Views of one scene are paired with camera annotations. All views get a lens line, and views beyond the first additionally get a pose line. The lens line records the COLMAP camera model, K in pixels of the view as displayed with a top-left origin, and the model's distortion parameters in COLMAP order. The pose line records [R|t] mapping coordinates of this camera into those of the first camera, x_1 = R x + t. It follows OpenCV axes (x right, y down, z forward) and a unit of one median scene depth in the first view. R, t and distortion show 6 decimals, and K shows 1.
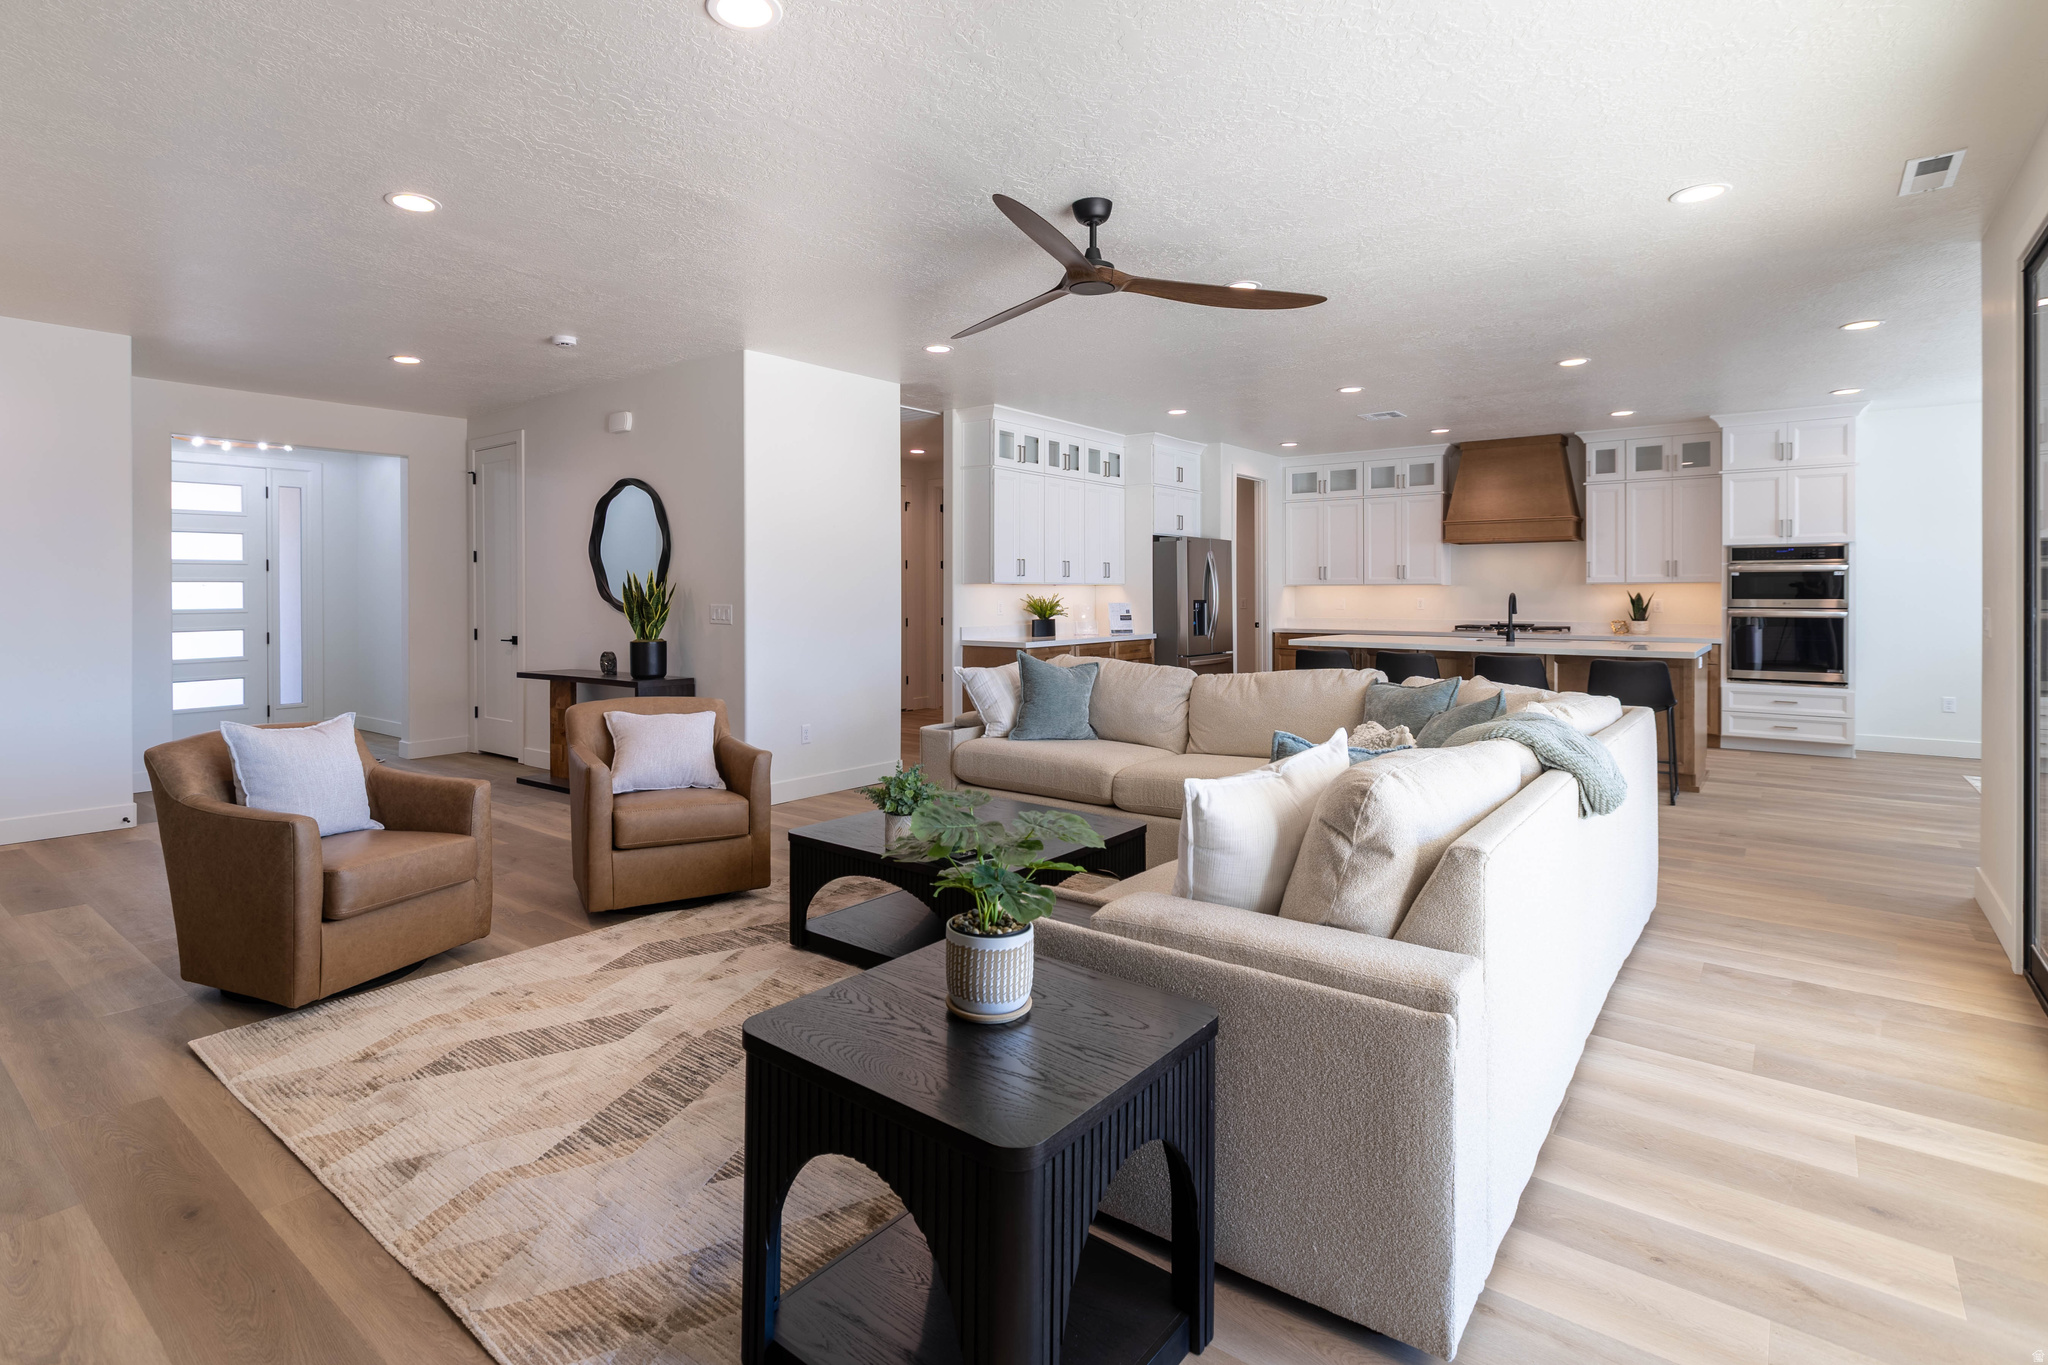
lens RADIAL K [[991.6, 0, 979.1], [0, 991.6, 599.5], [0, 0, 1]] dist [-0.000260, -0.000037]
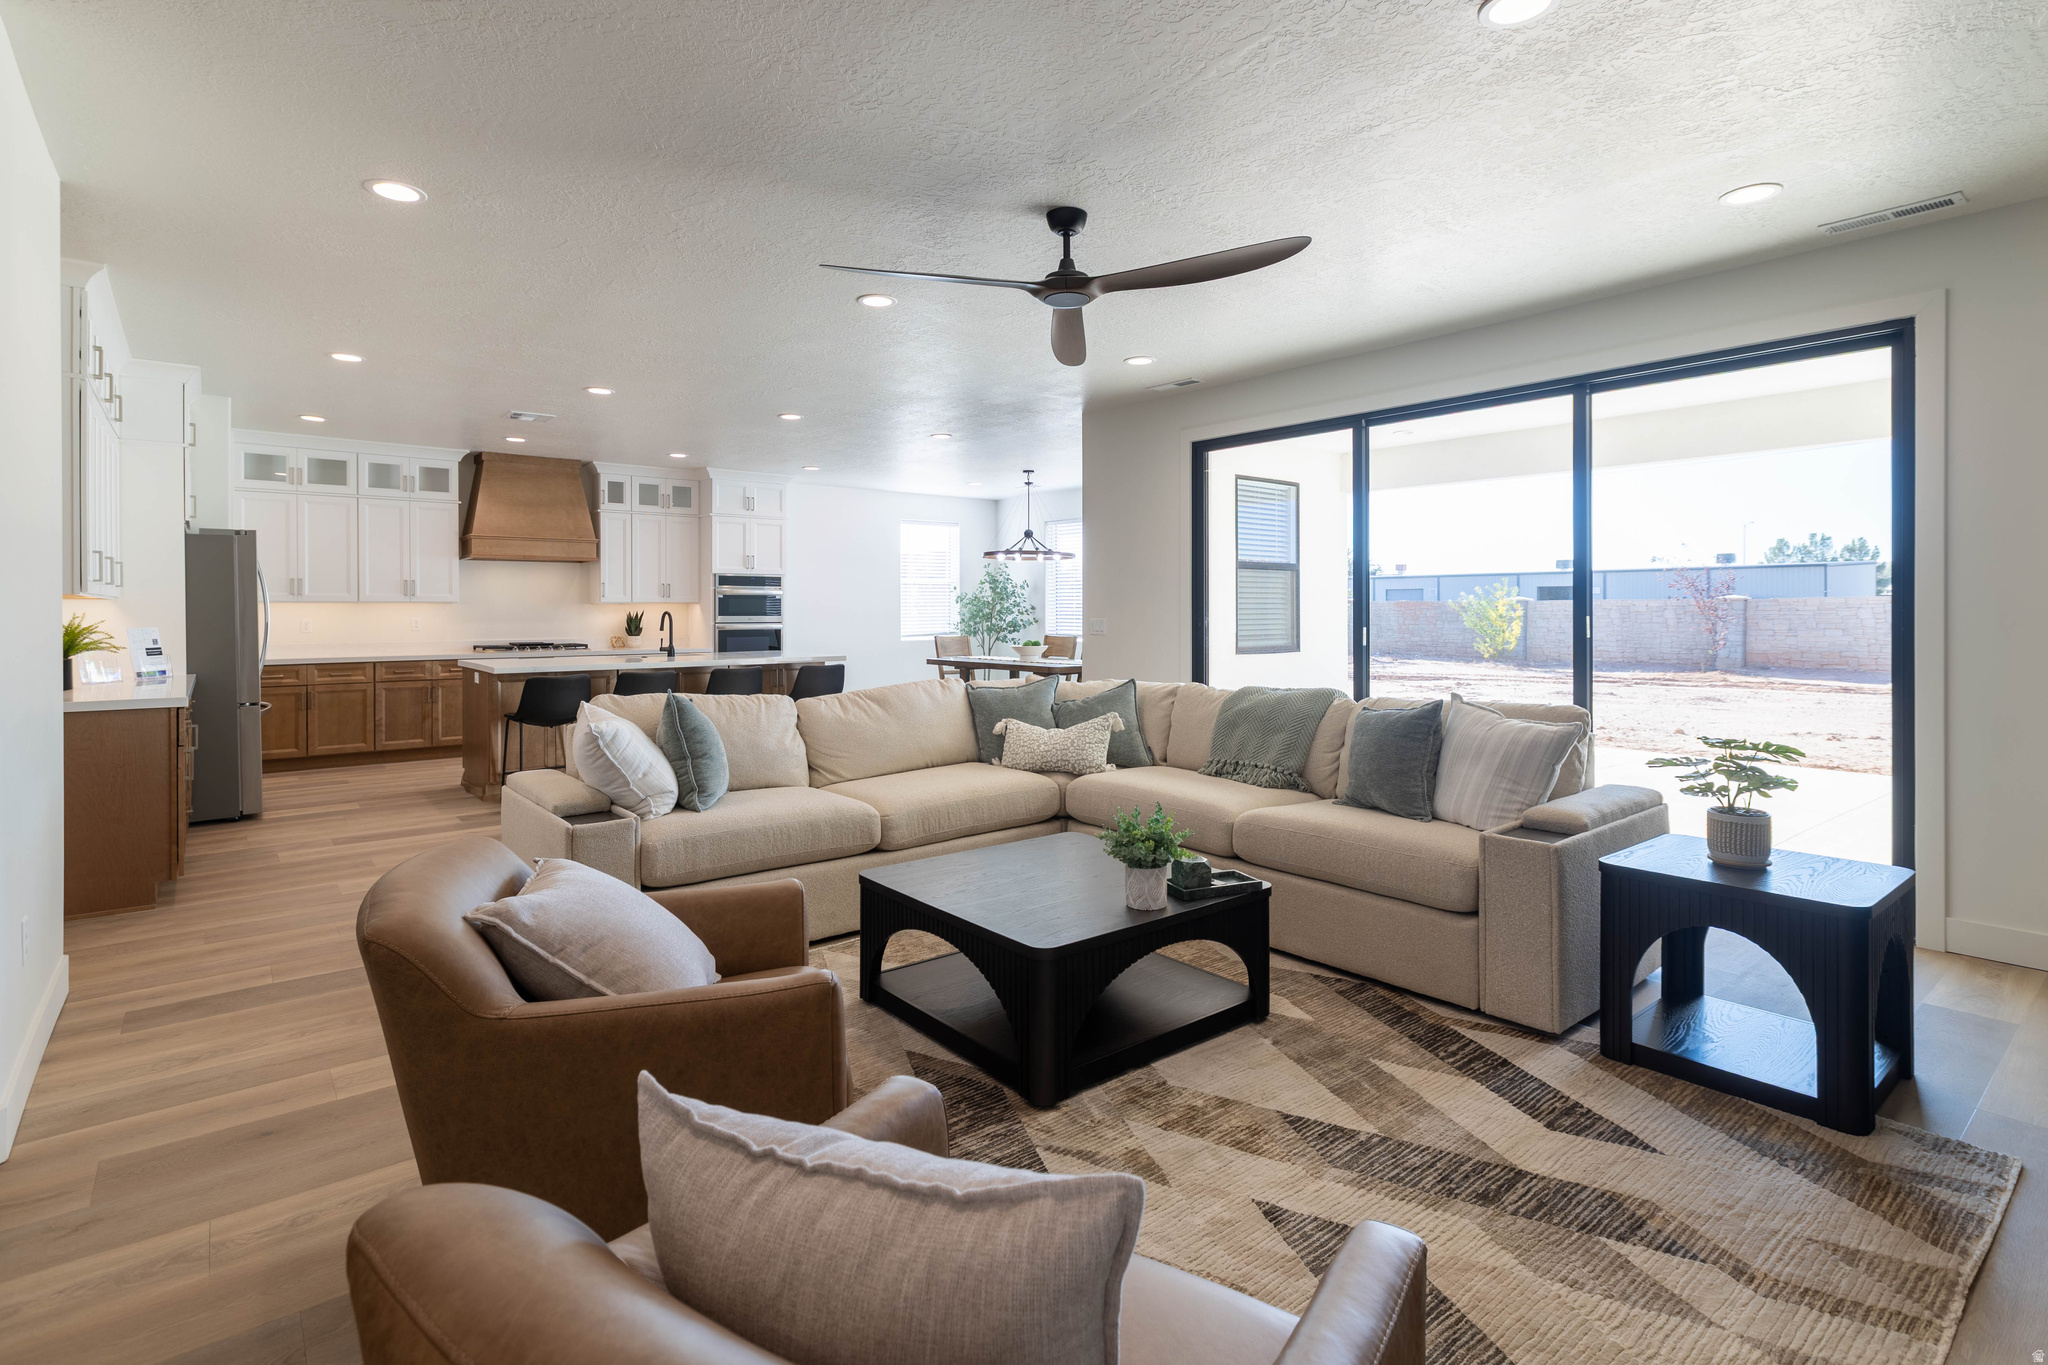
lens RADIAL K [[991.6, 0, 1000.5], [0, 991.6, 604.3], [0, 0, 1]] dist [-0.000260, -0.000037]
pose [[0.219905, 0.006745, 0.975498, -0.360821], [0.007136, 0.999938, -0.008523, -0.002119], [-0.975495, 0.008836, 0.219843, 0.354737]]
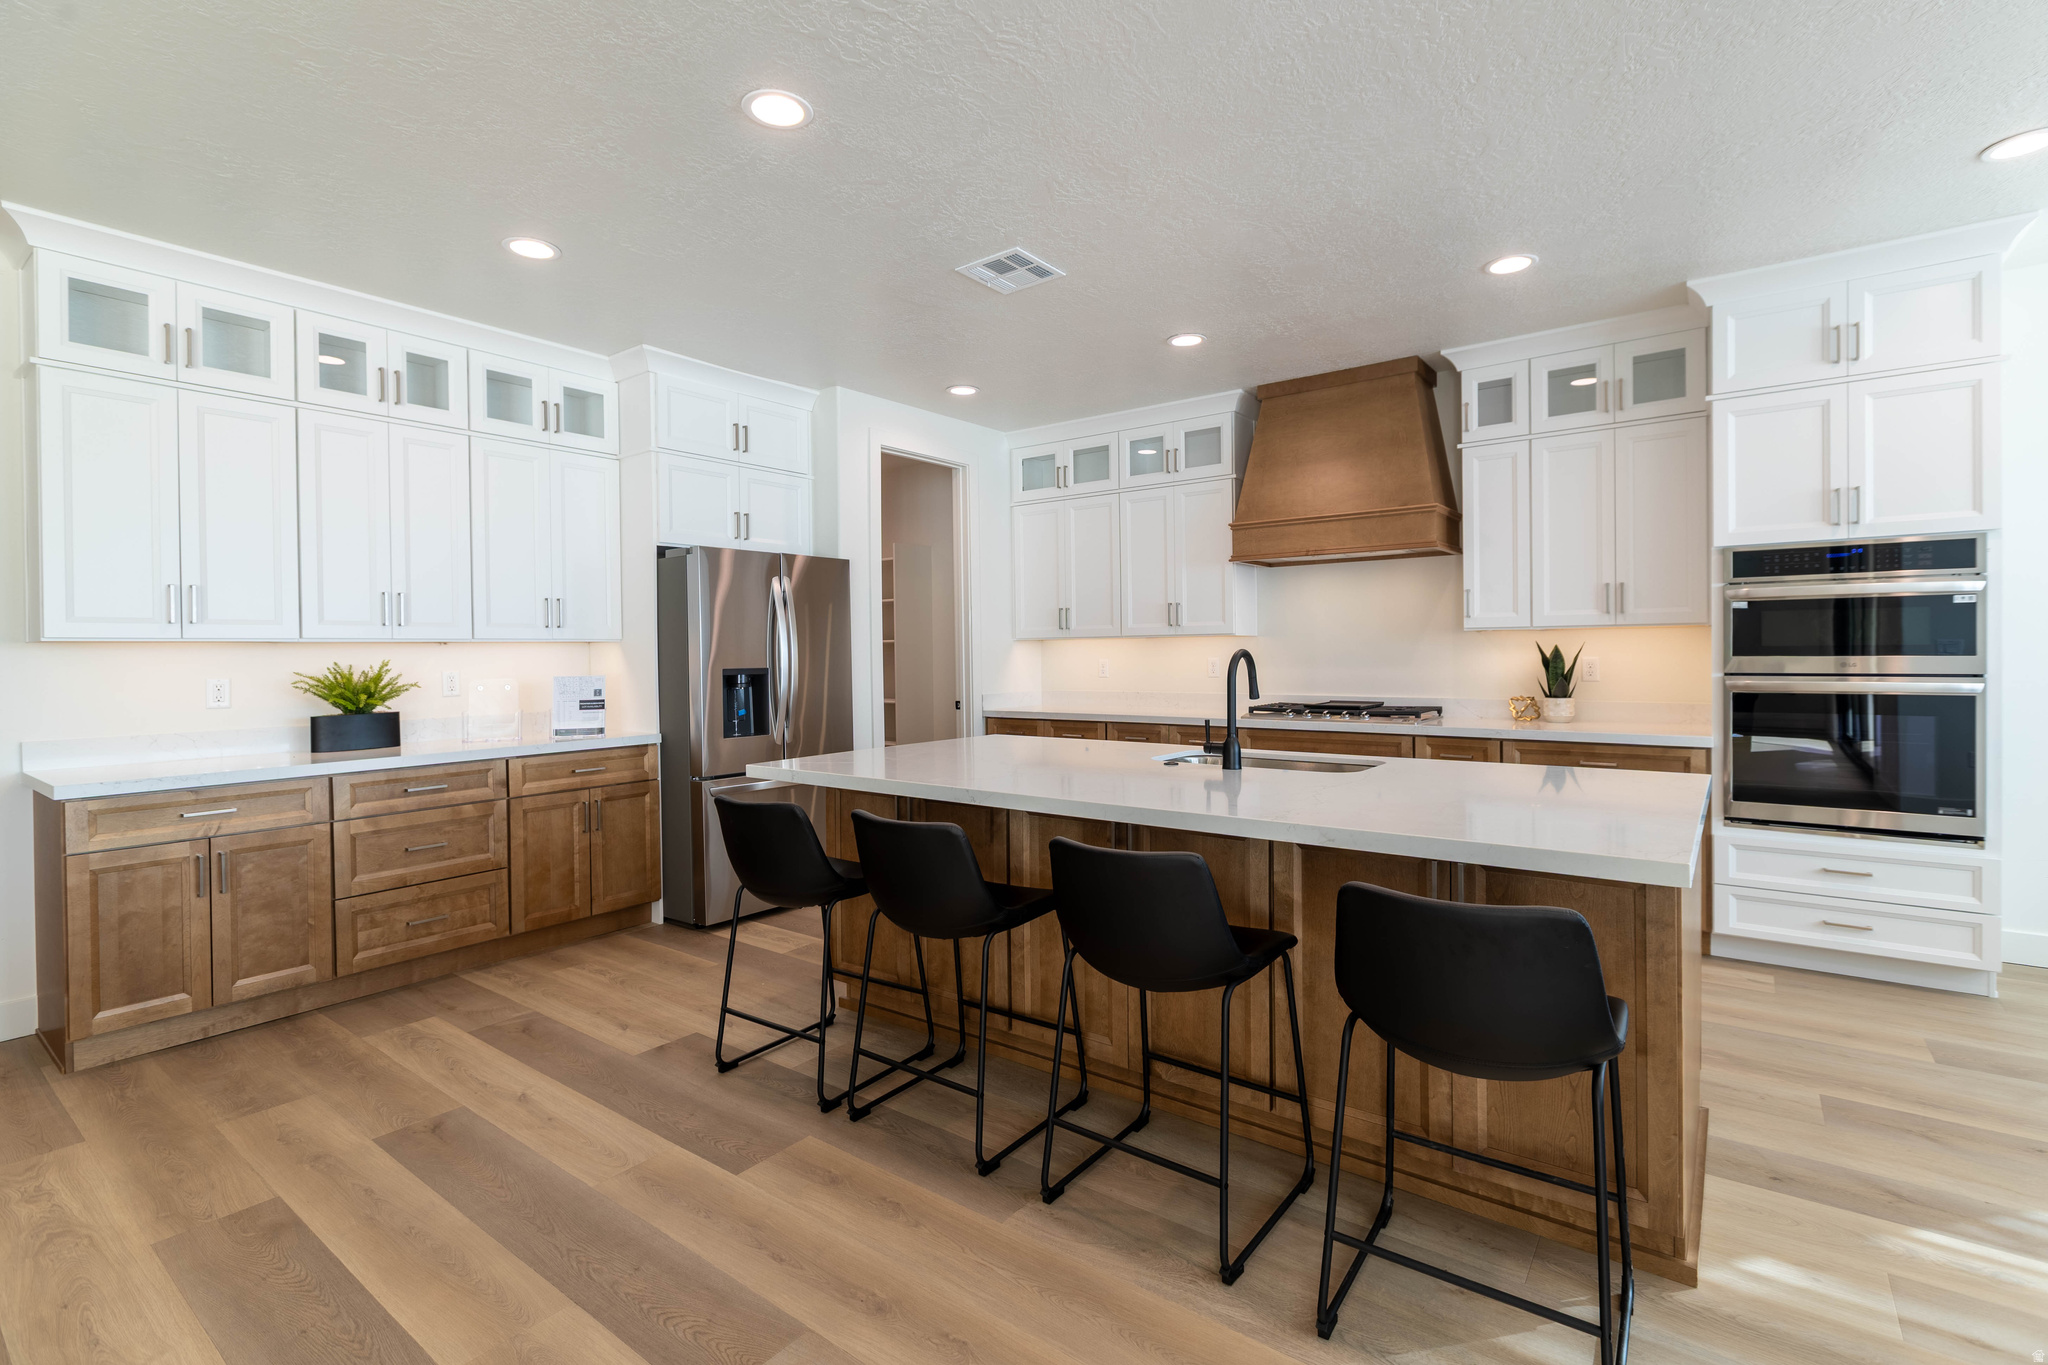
lens RADIAL K [[931.1, 0, 1039.8], [0, 931.1, 663.3], [0, 0, 1]] dist [0.001706, -0.002462]
pose [[0.998604, -0.011724, 0.051506, 0.371469], [0.011401, 0.999914, 0.006557, -0.003848], [-0.051579, -0.005961, 0.998651, 0.527074]]
